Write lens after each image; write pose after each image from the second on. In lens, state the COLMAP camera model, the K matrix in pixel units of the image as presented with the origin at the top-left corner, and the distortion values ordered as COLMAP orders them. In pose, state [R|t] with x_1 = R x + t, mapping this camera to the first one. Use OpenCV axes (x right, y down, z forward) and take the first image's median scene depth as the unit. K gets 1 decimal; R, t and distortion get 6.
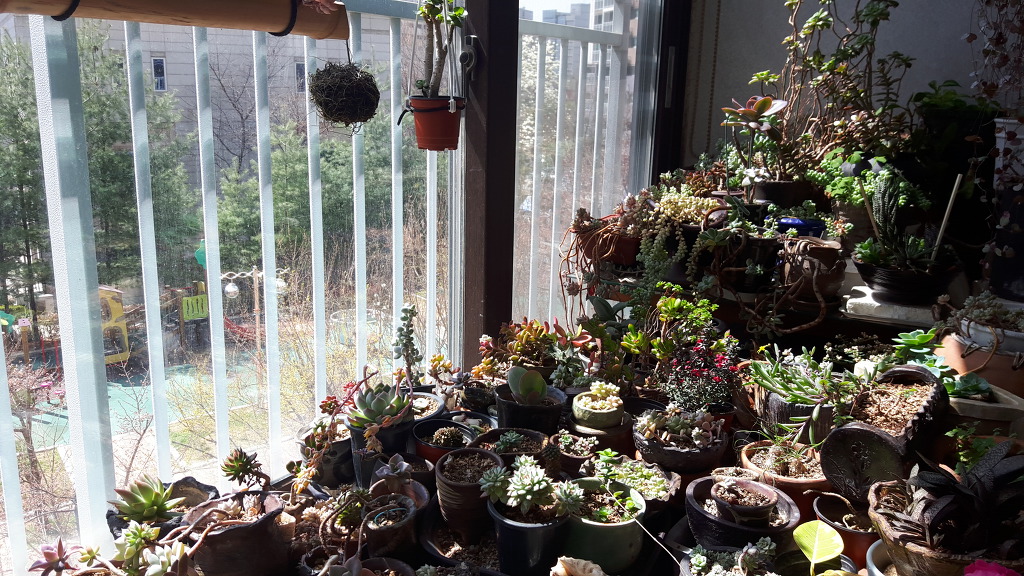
lens RADIAL K [[828.9, 0, 470.5], [0, 828.9, 269.3], [0, 0, 1]] dist [0.174603, -0.330572]
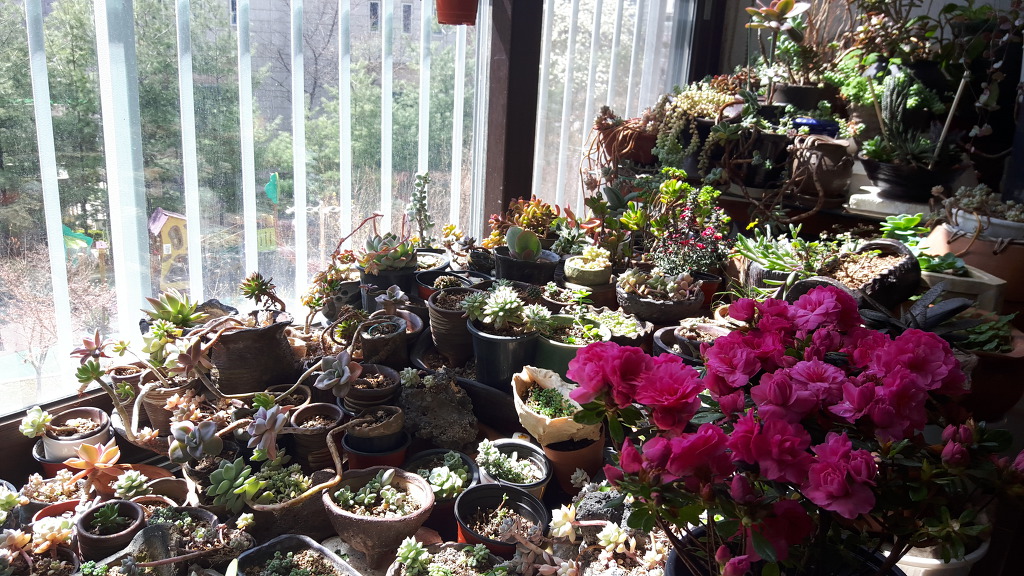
lens RADIAL K [[846.0, 0, 492.7], [0, 846.0, 292.6], [0, 0, 1]] dist [0.198208, -0.441944]
pose [[0.996307, 0.052981, -0.067574, 0.092414], [-0.049131, 0.997141, 0.057419, 0.122586], [0.070423, -0.053887, 0.996061, -0.093971]]
